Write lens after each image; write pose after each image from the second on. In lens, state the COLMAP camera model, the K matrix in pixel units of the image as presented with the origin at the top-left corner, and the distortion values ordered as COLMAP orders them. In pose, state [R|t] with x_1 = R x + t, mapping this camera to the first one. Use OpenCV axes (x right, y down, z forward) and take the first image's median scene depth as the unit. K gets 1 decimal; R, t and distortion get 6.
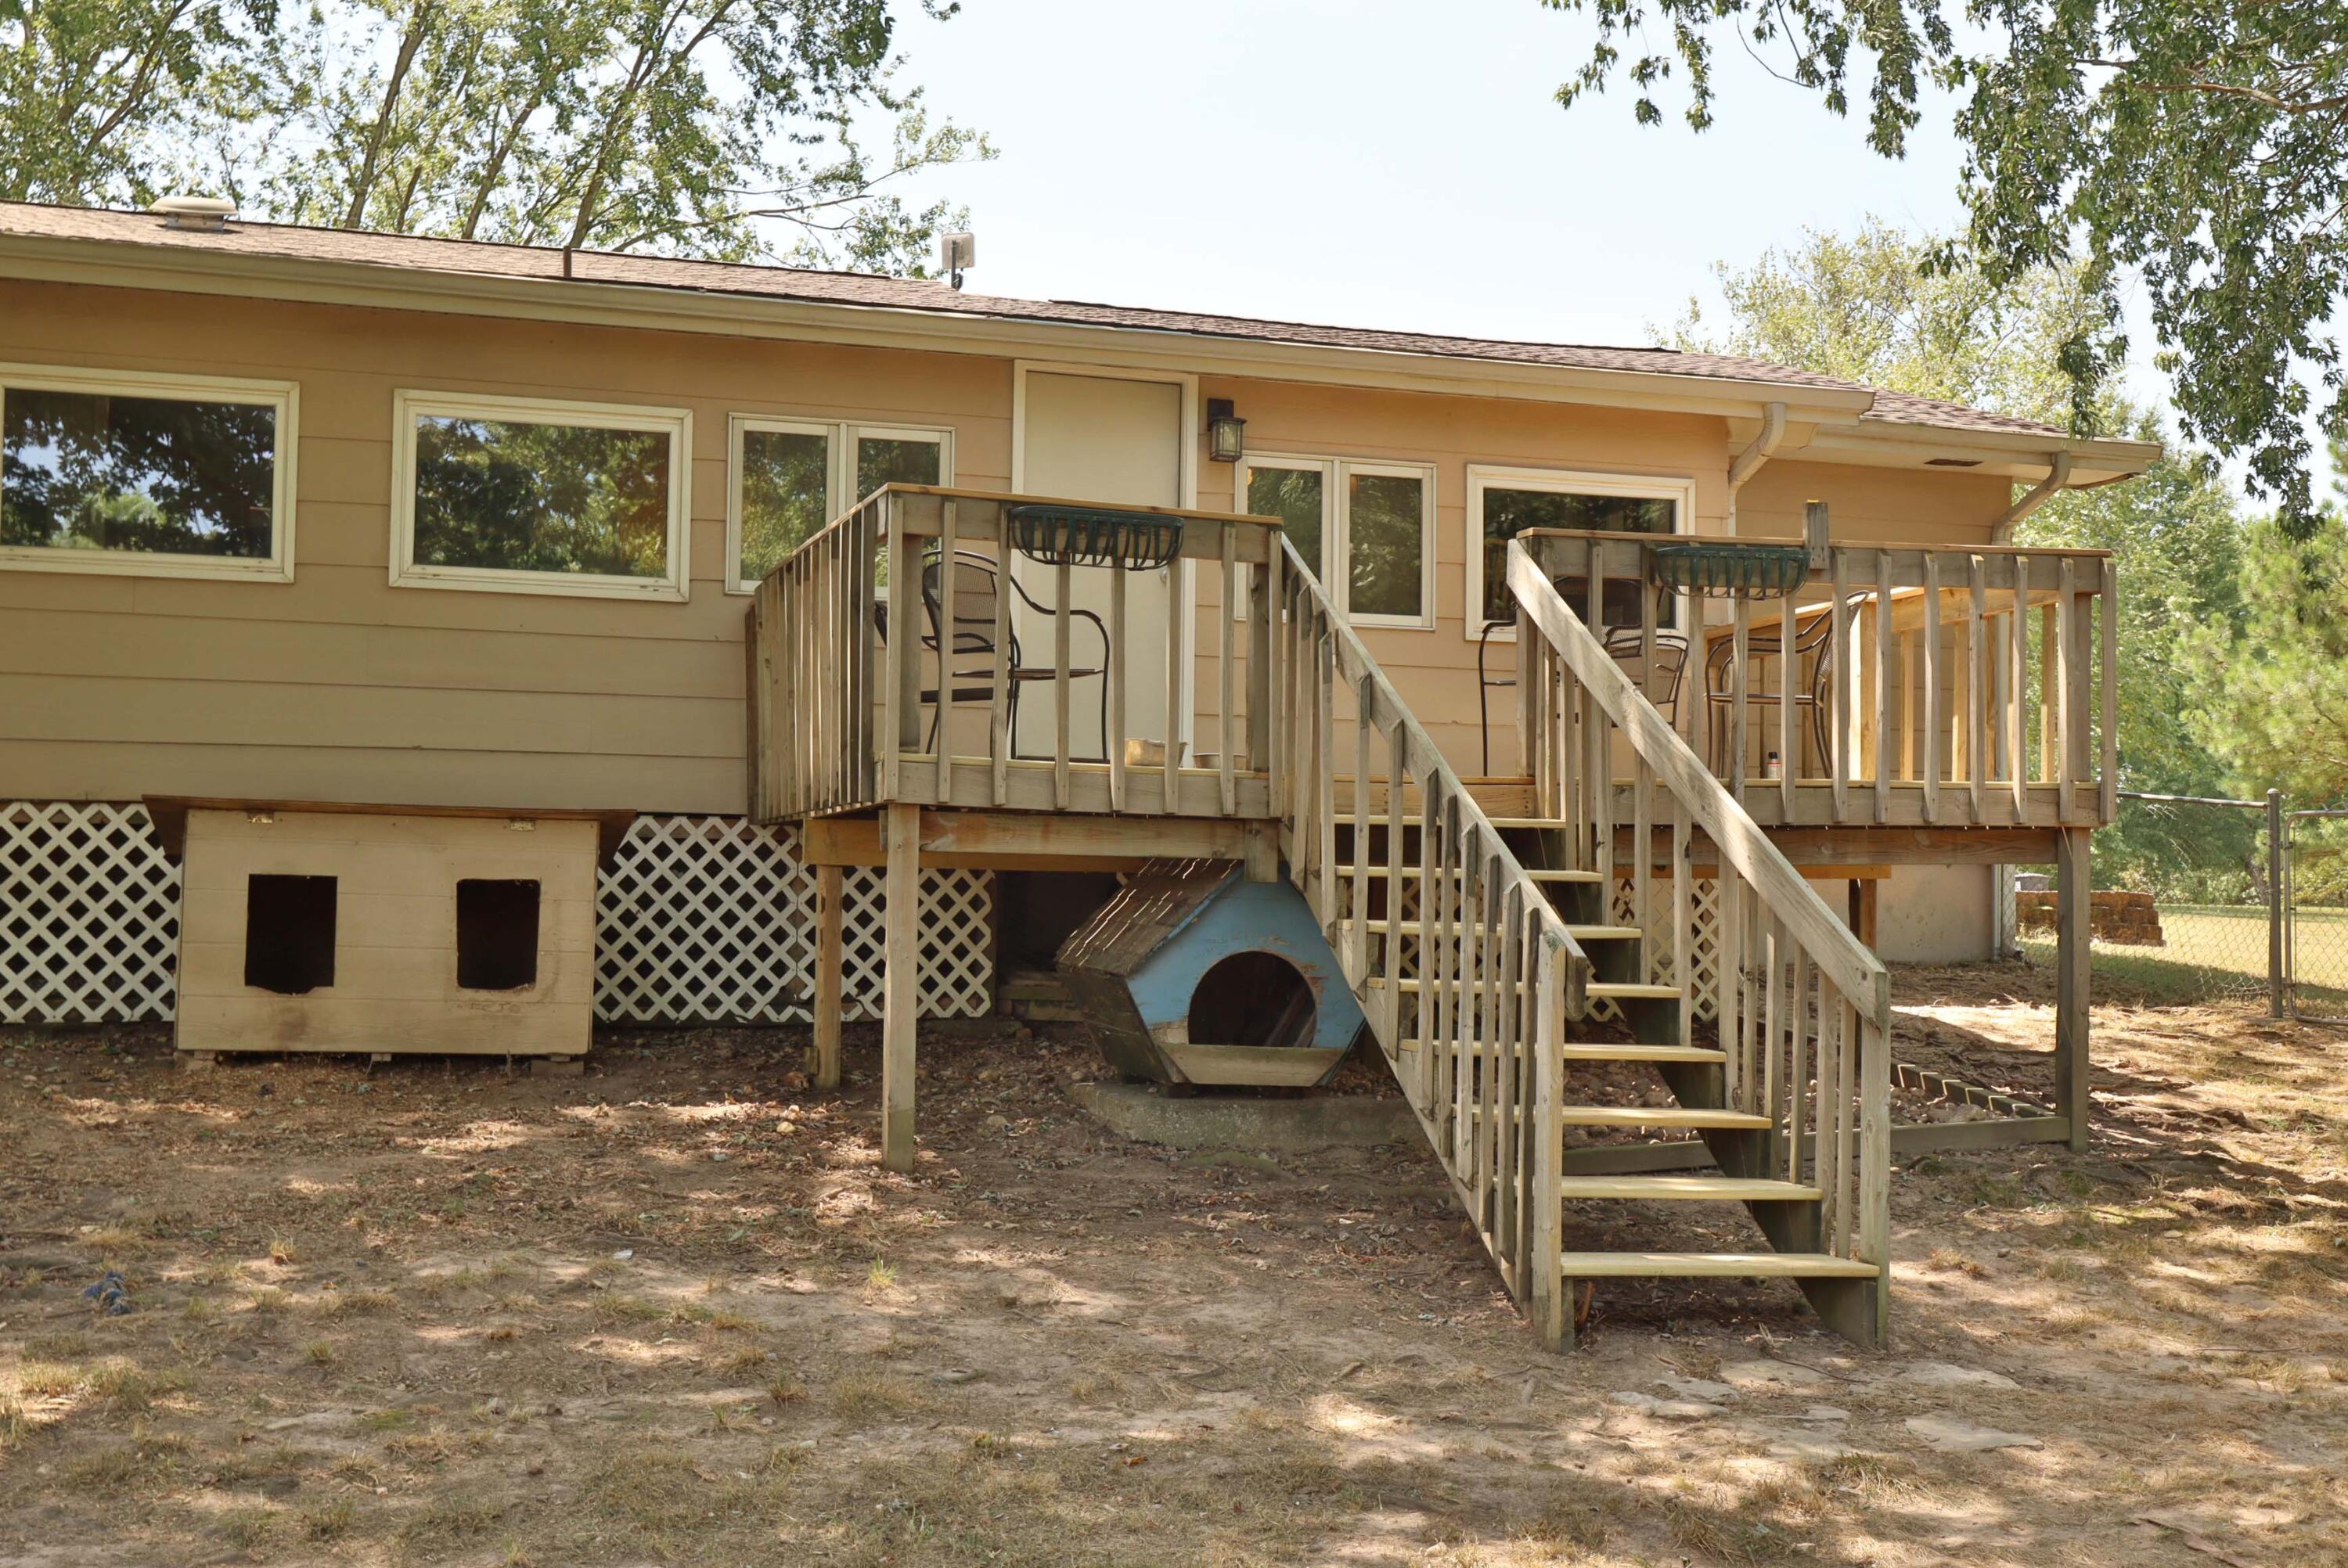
lens RADIAL K [[2395.3, 0, 1174.0], [0, 2395.3, 784.0], [0, 0, 1]] dist [0.015551, -0.009132]
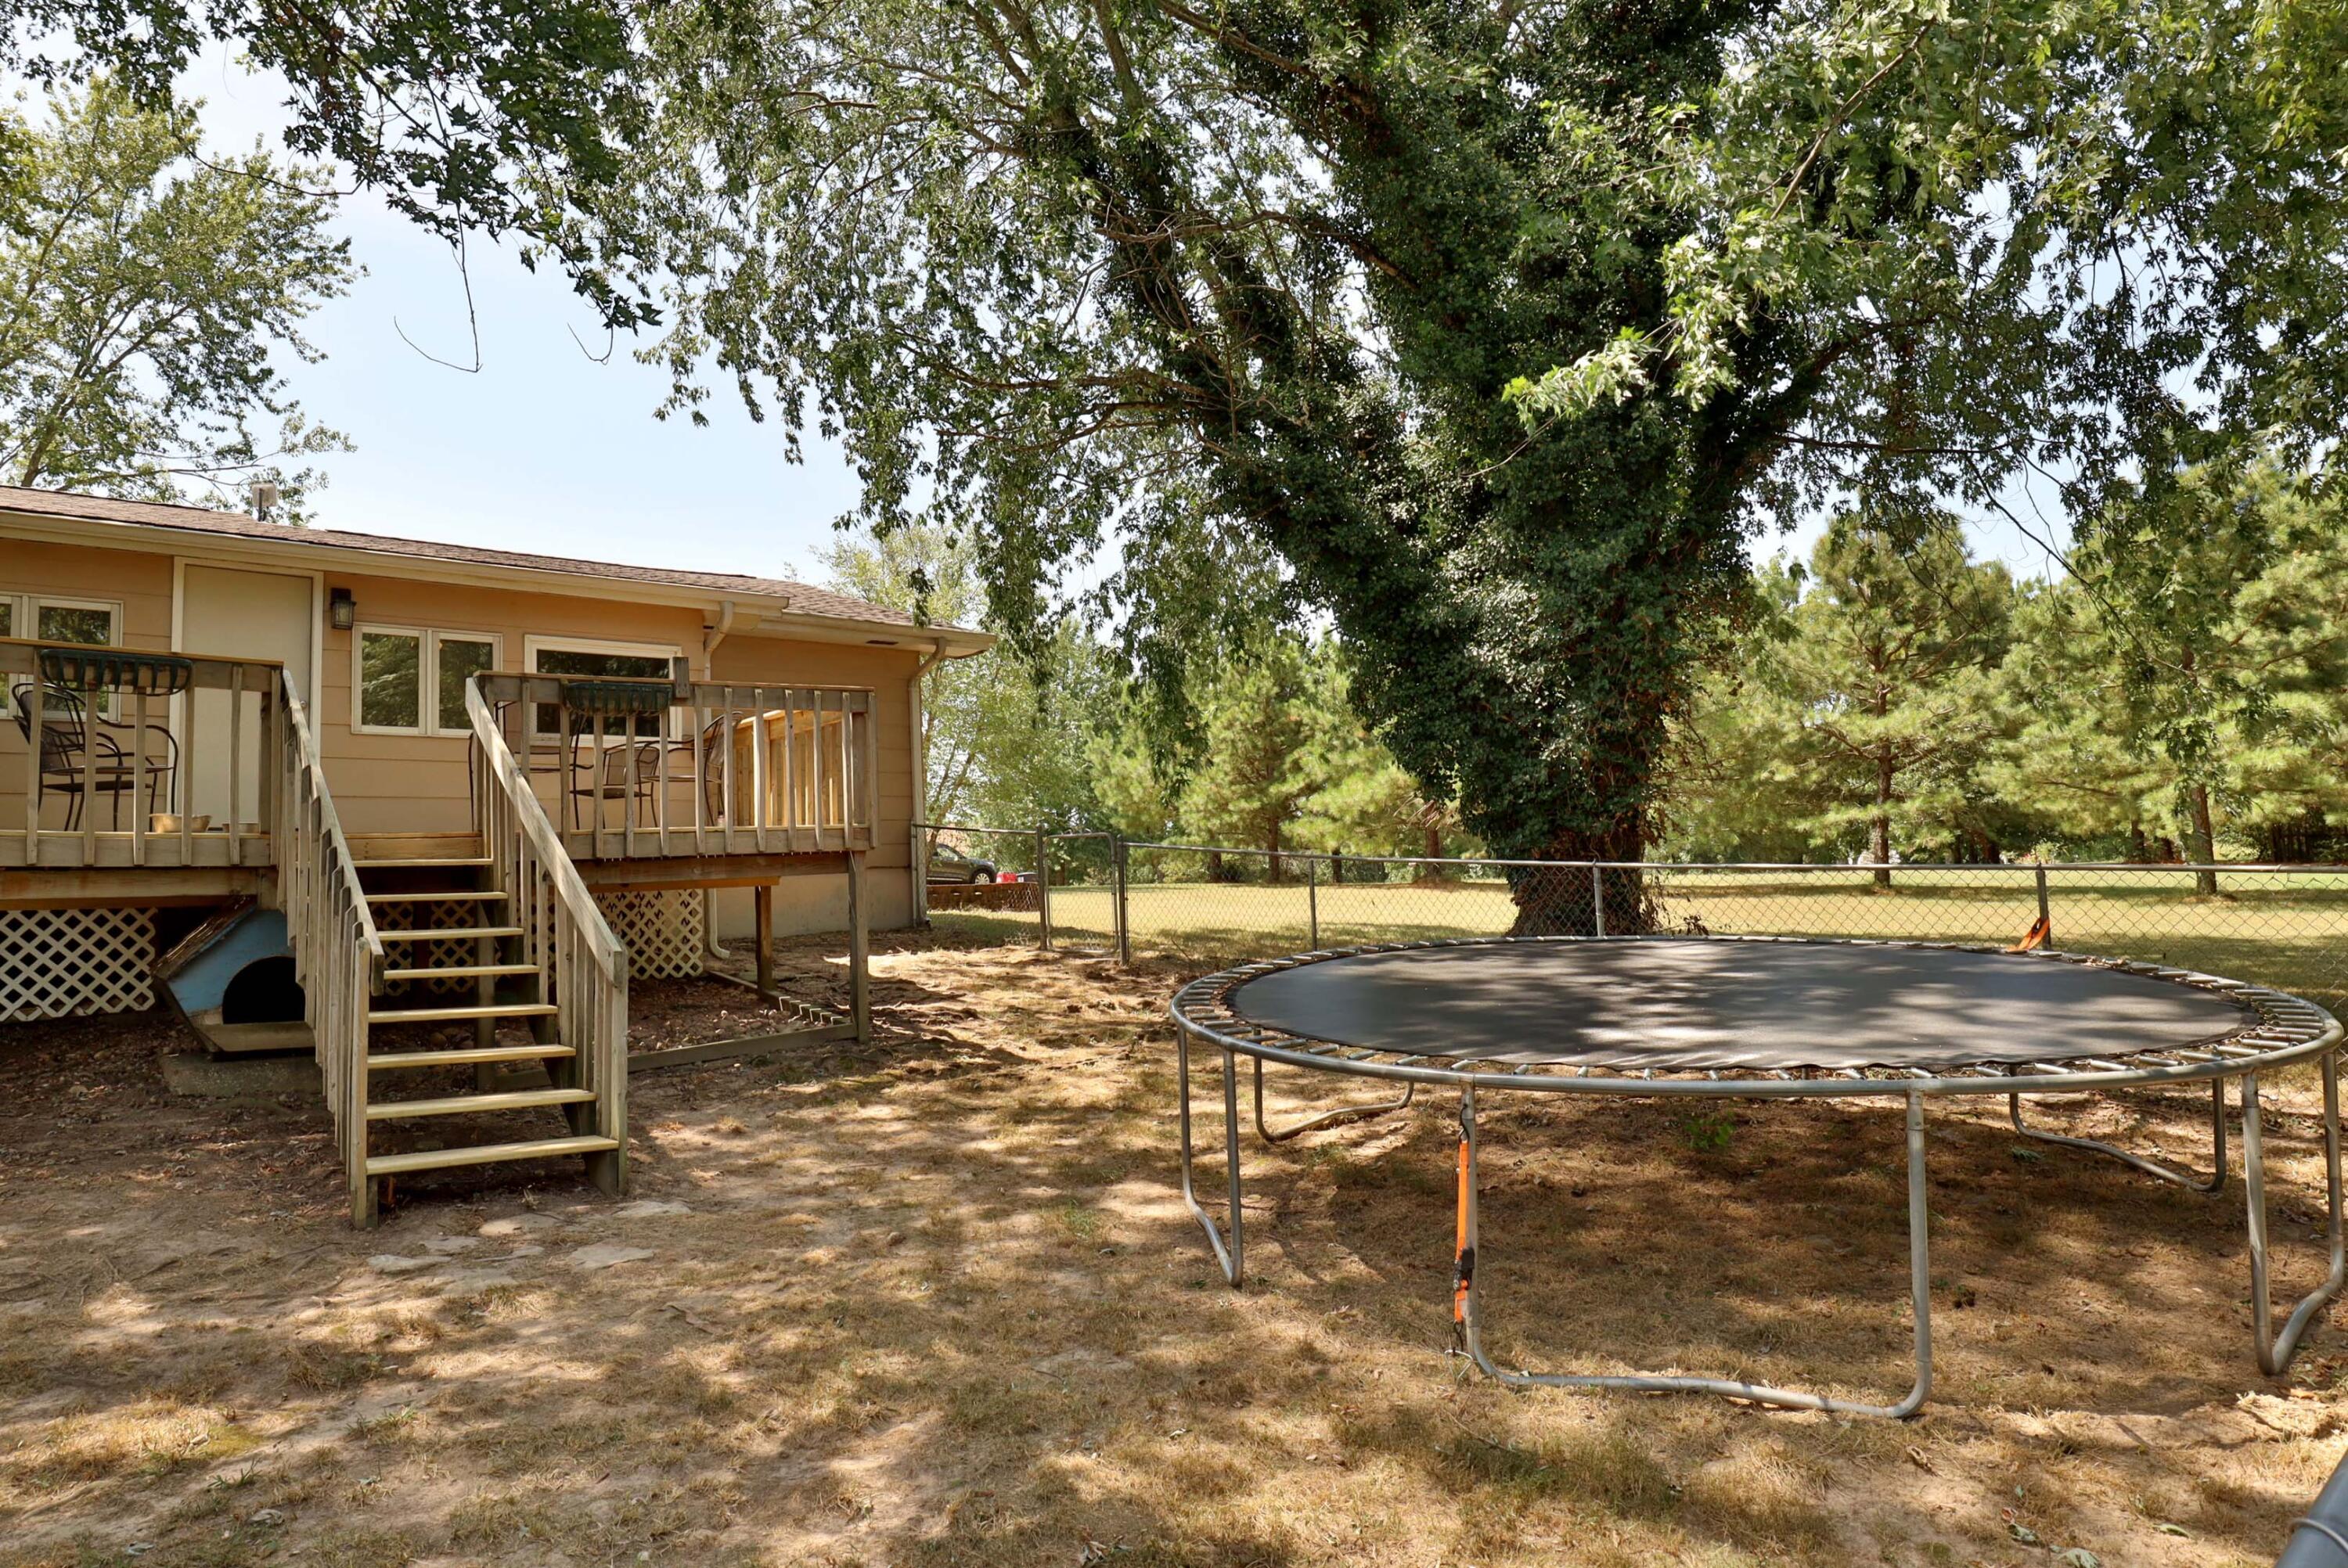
lens RADIAL K [[1312.7, 0, 1174.0], [0, 1312.7, 784.0], [0, 0, 1]] dist [-0.056039, 0.022399]
pose [[0.924747, -0.019828, 0.380065, 0.201477], [0.032927, 0.999066, -0.027994, 0.003493], [-0.379155, 0.038402, 0.924536, 0.052561]]
